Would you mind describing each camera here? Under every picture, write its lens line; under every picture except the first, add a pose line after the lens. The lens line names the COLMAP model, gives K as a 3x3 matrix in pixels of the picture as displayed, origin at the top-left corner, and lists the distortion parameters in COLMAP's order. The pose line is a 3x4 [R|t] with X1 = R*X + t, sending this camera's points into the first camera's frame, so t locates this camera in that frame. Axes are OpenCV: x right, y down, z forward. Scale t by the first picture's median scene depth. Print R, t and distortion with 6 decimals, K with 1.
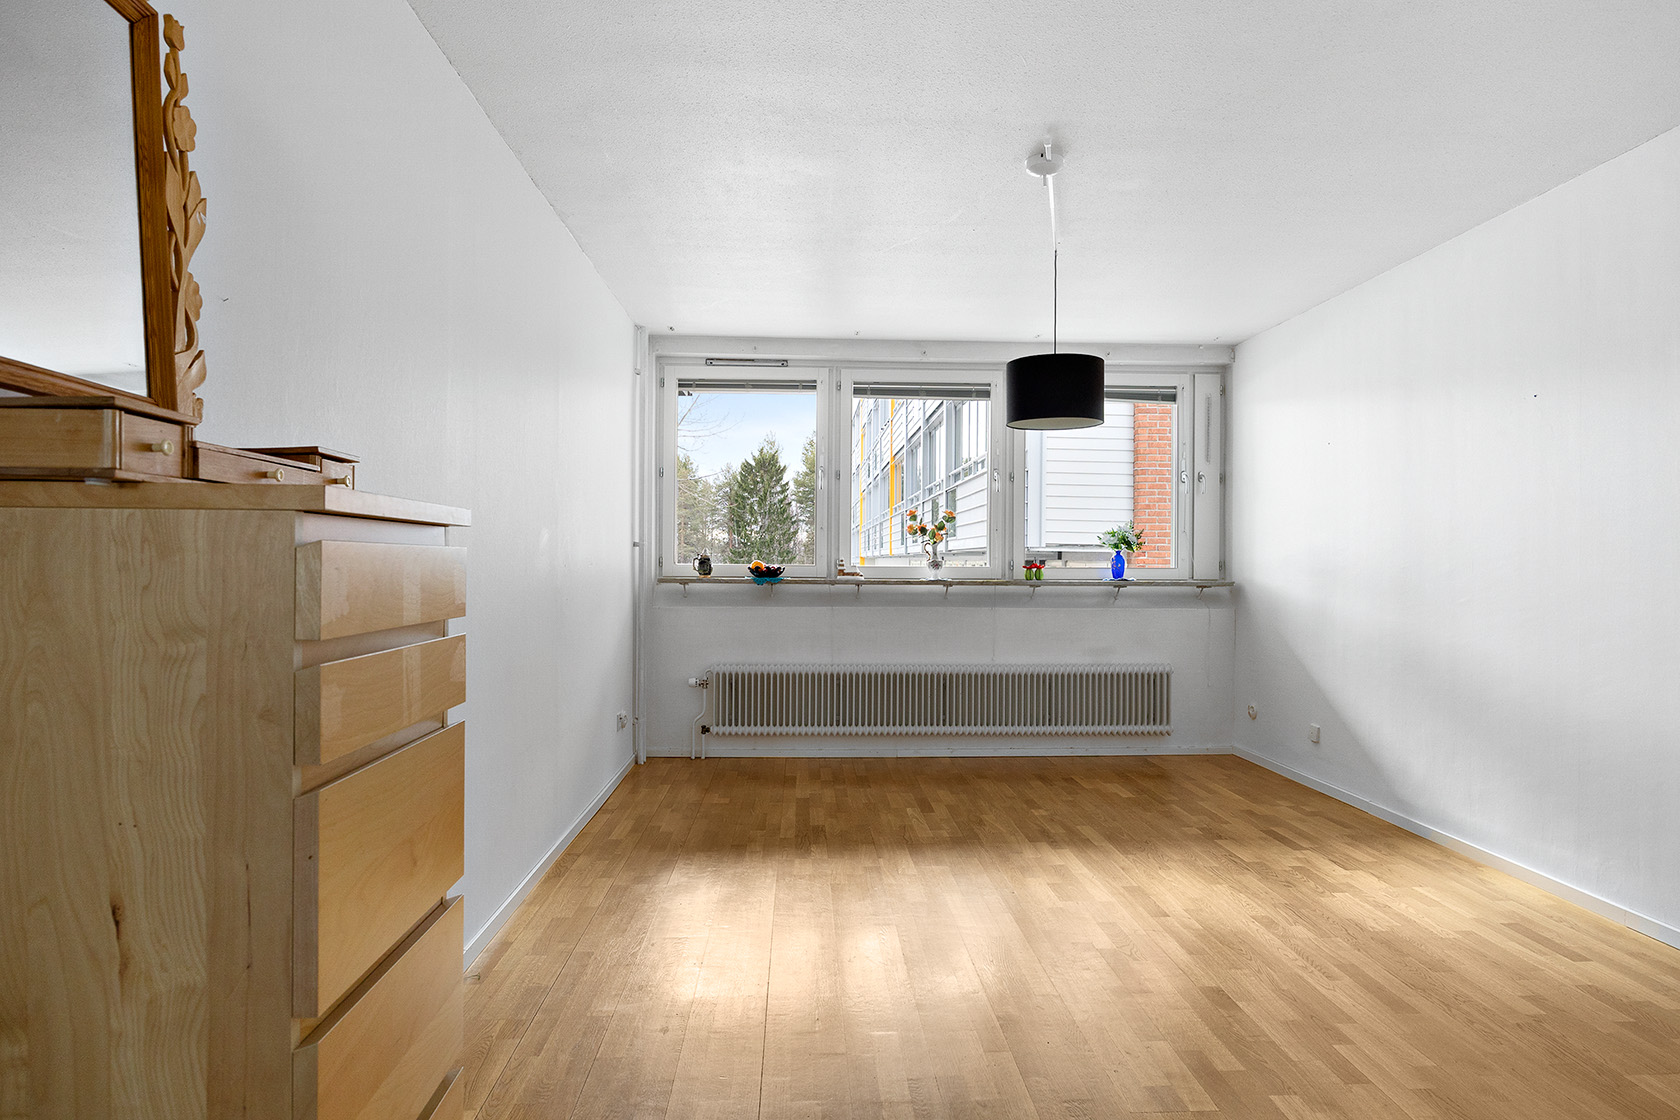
lens RADIAL K [[941.4, 0, 840.0], [0, 941.4, 560.0], [0, 0, 1]] dist [-0.010389, -0.001464]
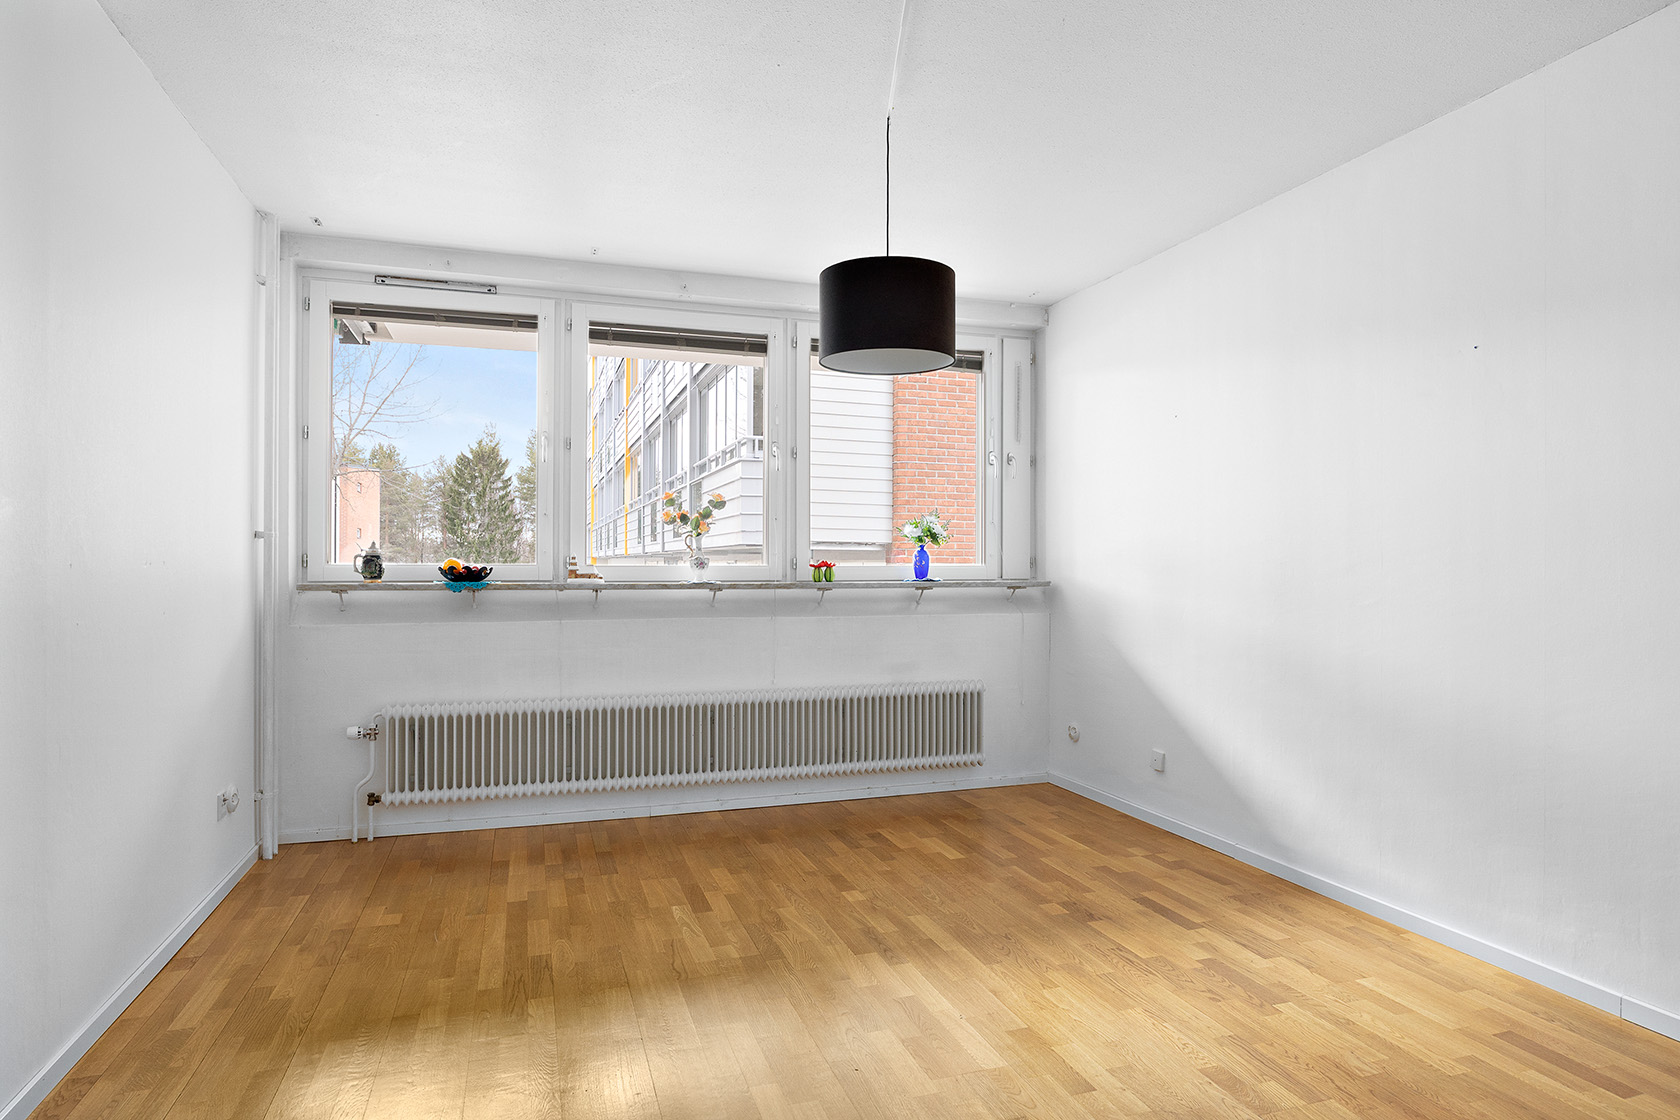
lens RADIAL K [[941.4, 0, 840.0], [0, 941.4, 560.0], [0, 0, 1]] dist [-0.010389, -0.001464]
pose [[0.960841, -0.003544, 0.277078, -0.001934], [0.003745, 0.999993, -0.000198, 0.003164], [-0.277076, 0.001228, 0.960847, 0.229728]]
